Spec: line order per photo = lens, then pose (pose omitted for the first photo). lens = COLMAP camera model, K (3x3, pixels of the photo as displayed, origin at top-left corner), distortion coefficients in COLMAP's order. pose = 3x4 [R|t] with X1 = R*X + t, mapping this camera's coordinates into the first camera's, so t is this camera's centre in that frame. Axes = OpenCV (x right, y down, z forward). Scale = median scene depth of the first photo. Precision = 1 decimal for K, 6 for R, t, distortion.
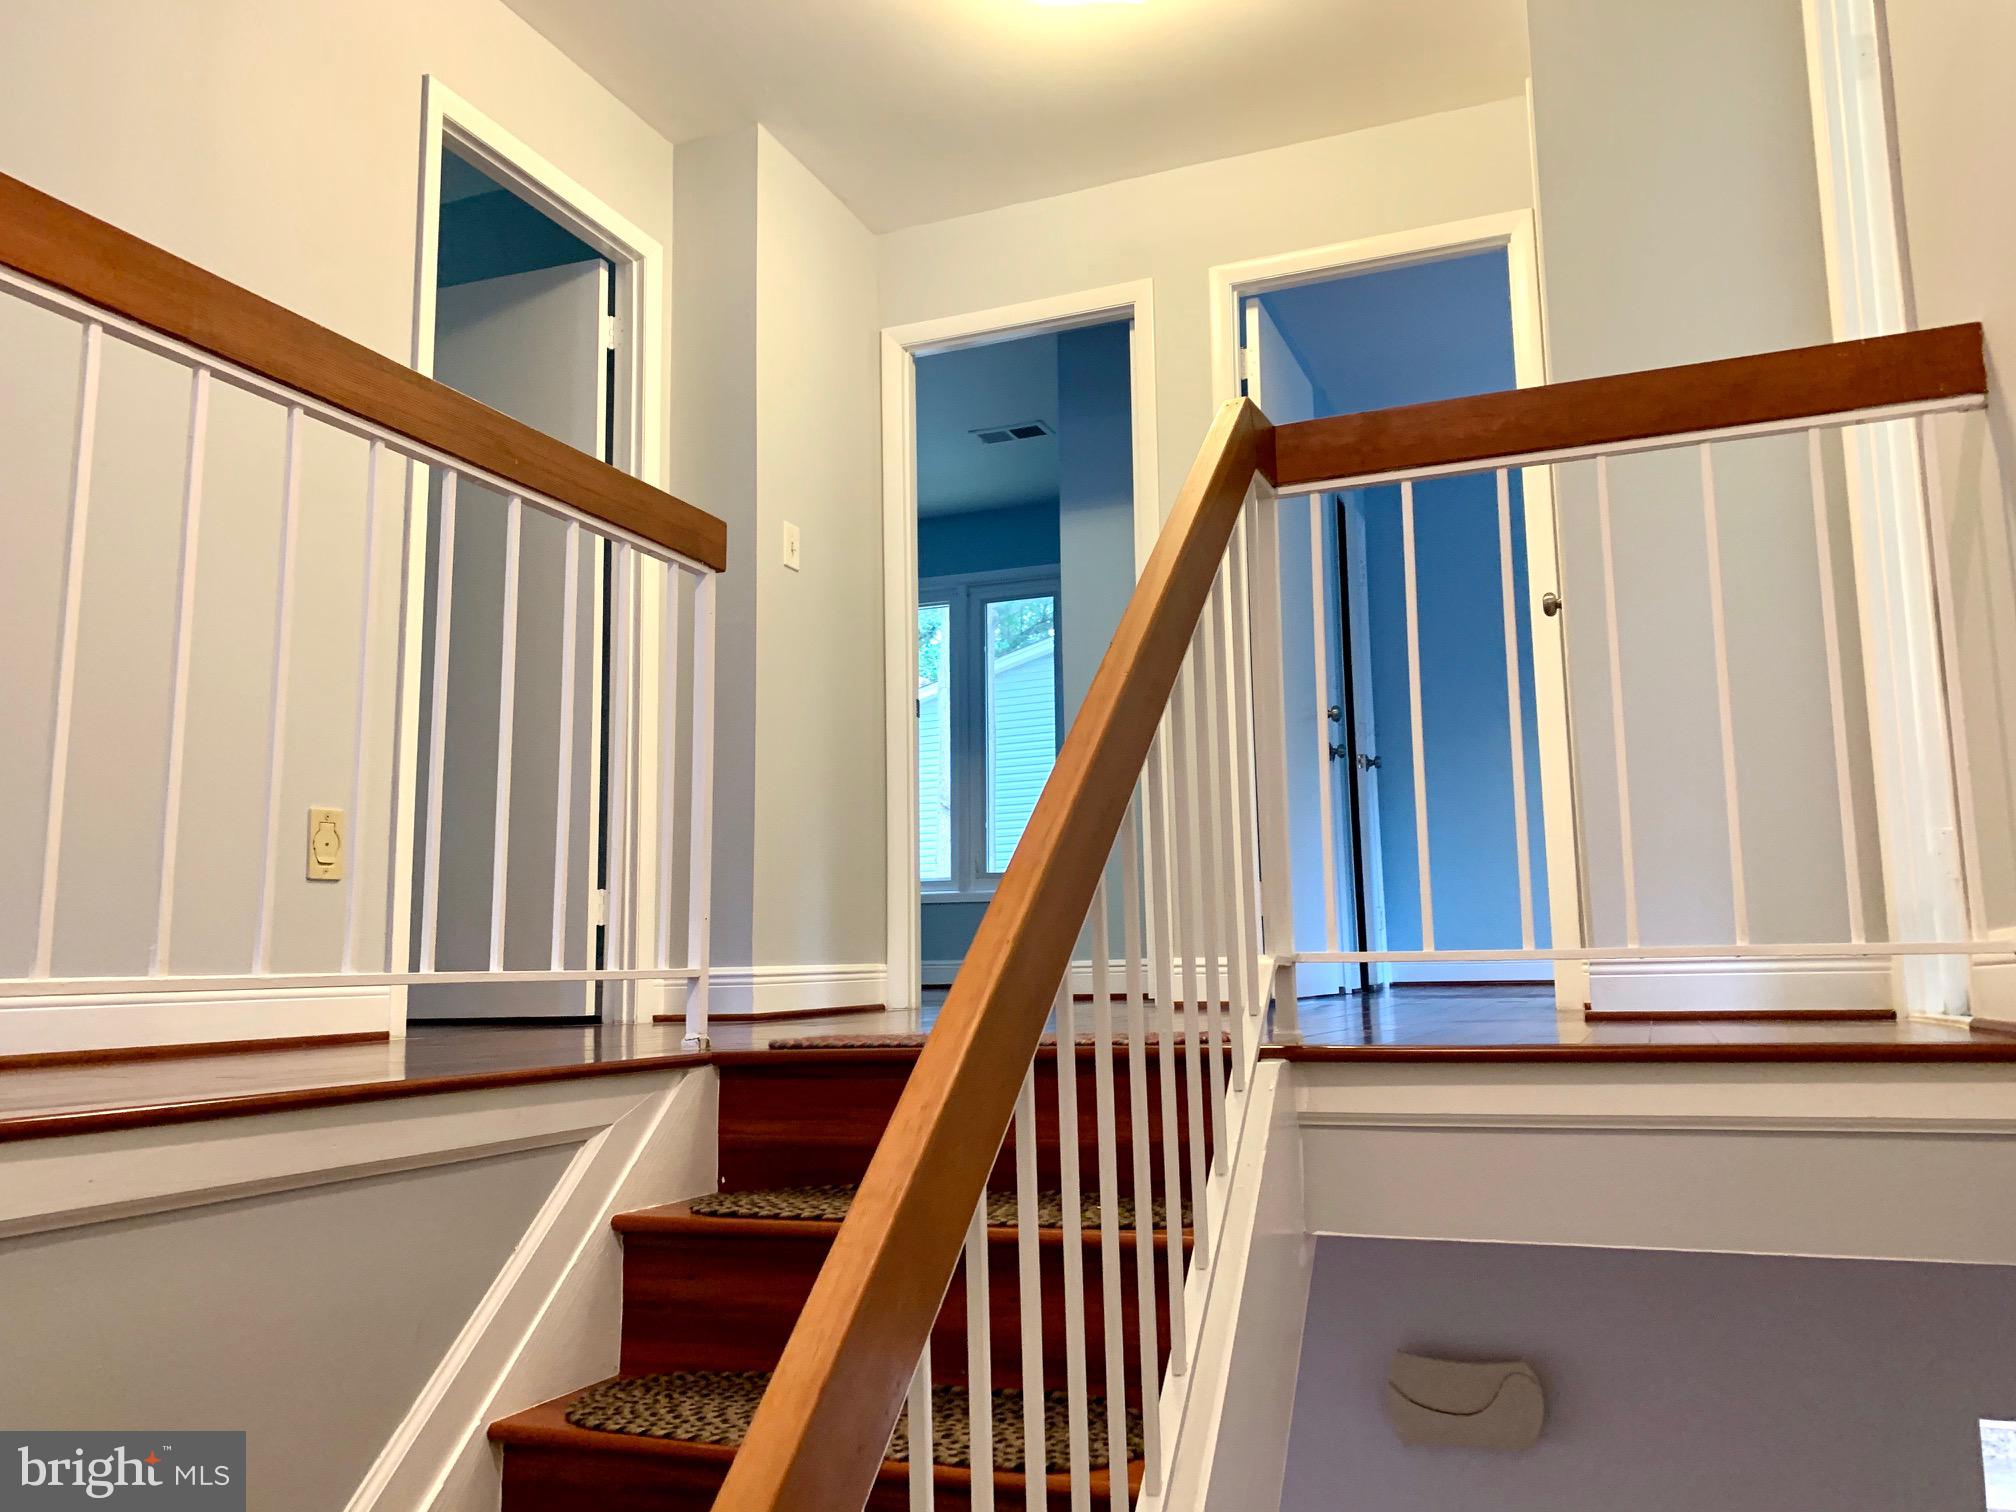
lens RADIAL K [[1537.2, 0, 1062.1], [0, 1537.2, 769.4], [0, 0, 1]] dist [-0.019533, -0.005810]
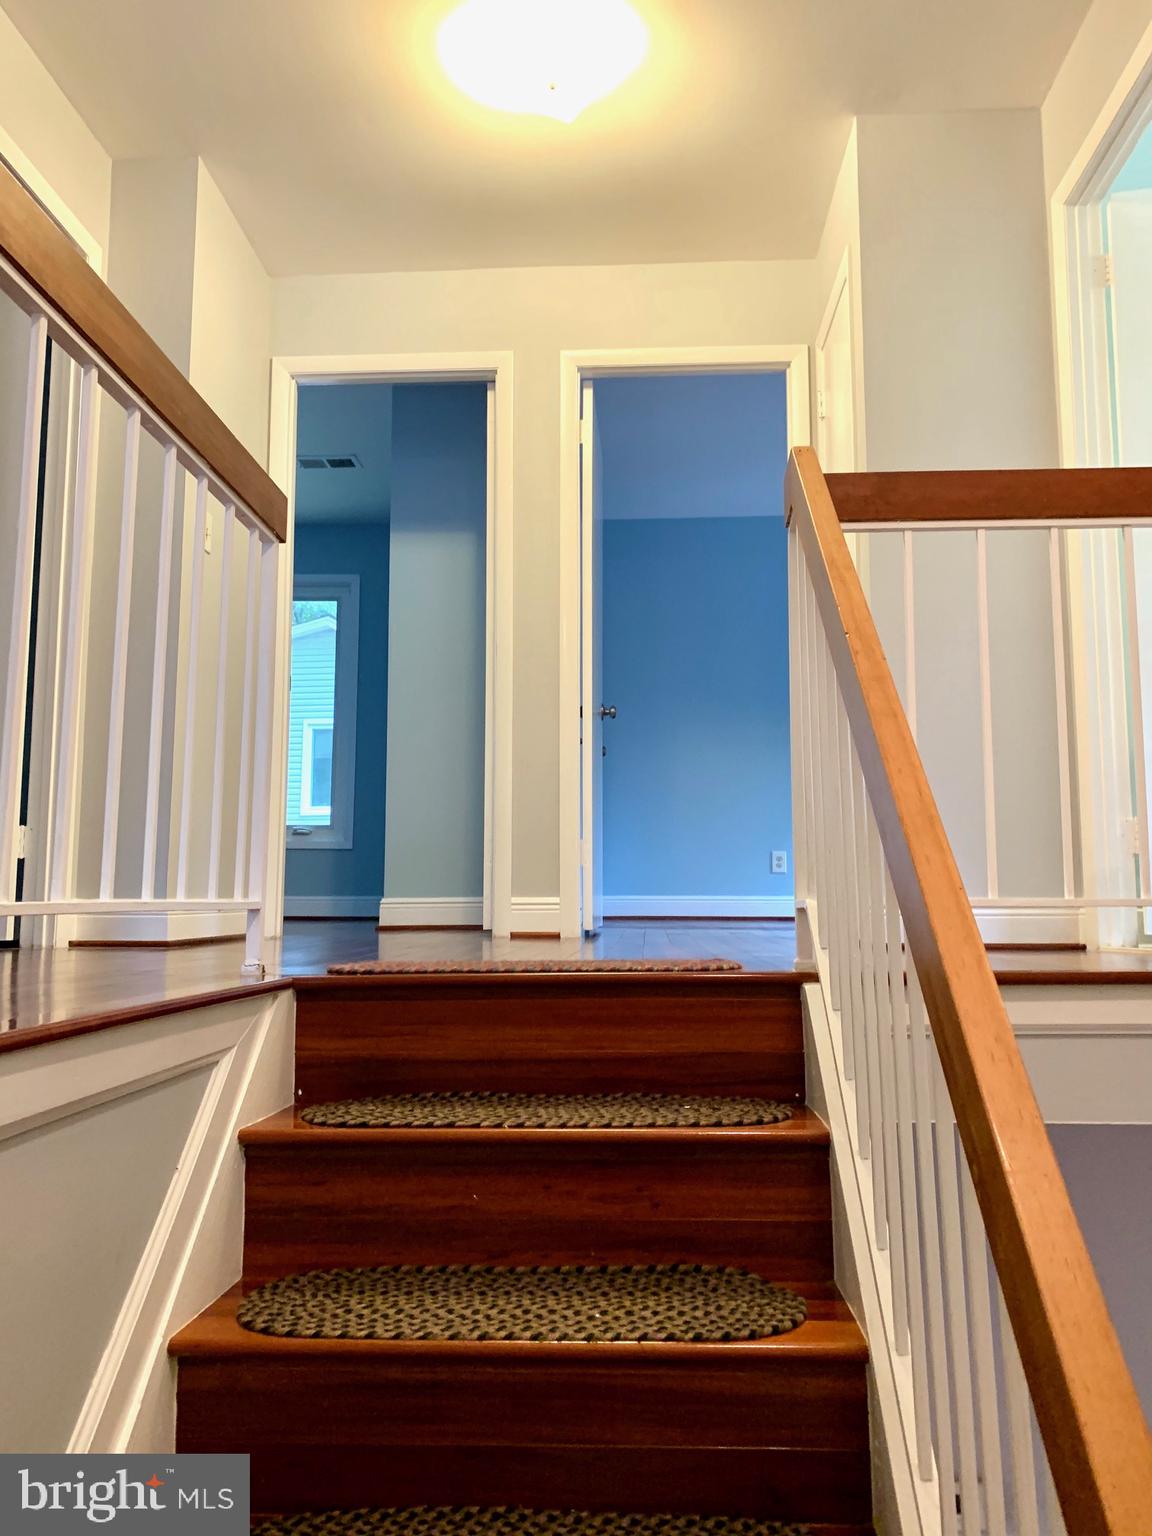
lens RADIAL K [[1171.2, 0, 576.0], [0, 1171.2, 768.0], [0, 0, 1]] dist [-0.019533, -0.005810]
pose [[0.945656, 0.054905, 0.320500, -0.199703], [-0.058113, 0.998310, 0.000444, 0.014821], [-0.319934, -0.019045, 0.947248, 0.092791]]
